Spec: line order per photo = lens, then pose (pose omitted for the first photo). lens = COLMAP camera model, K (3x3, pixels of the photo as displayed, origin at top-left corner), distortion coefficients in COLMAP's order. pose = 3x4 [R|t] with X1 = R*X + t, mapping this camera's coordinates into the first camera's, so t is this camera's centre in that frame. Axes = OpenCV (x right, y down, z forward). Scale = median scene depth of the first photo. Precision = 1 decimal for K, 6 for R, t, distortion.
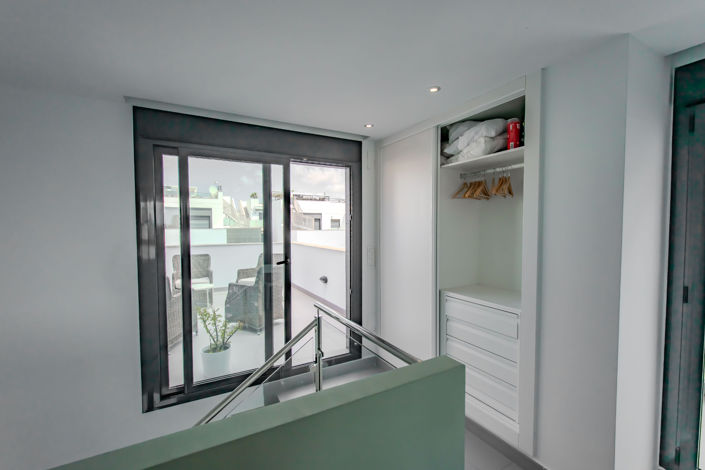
lens RADIAL K [[304.3, 0, 350.6], [0, 304.3, 241.3], [0, 0, 1]] dist [0.000781, -0.000151]
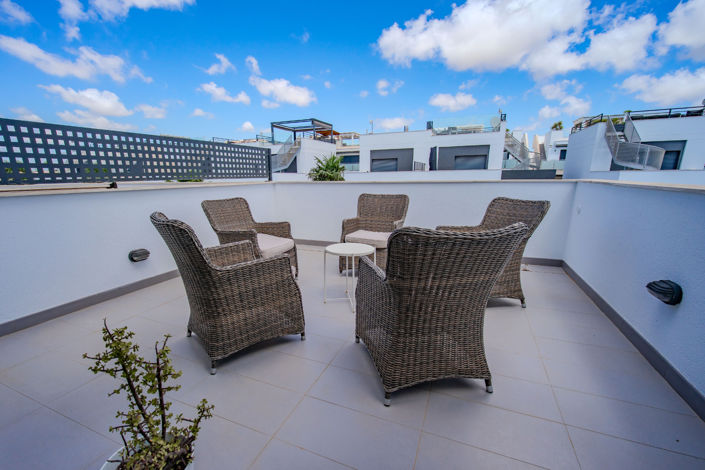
lens RADIAL K [[304.3, 0, 350.6], [0, 304.3, 241.3], [0, 0, 1]] dist [0.000781, -0.000151]
pose [[0.618259, 0.173721, -0.766535, -0.018404], [-0.041940, 0.981170, 0.188537, 0.007778], [0.784854, -0.084417, 0.613903, 0.180299]]
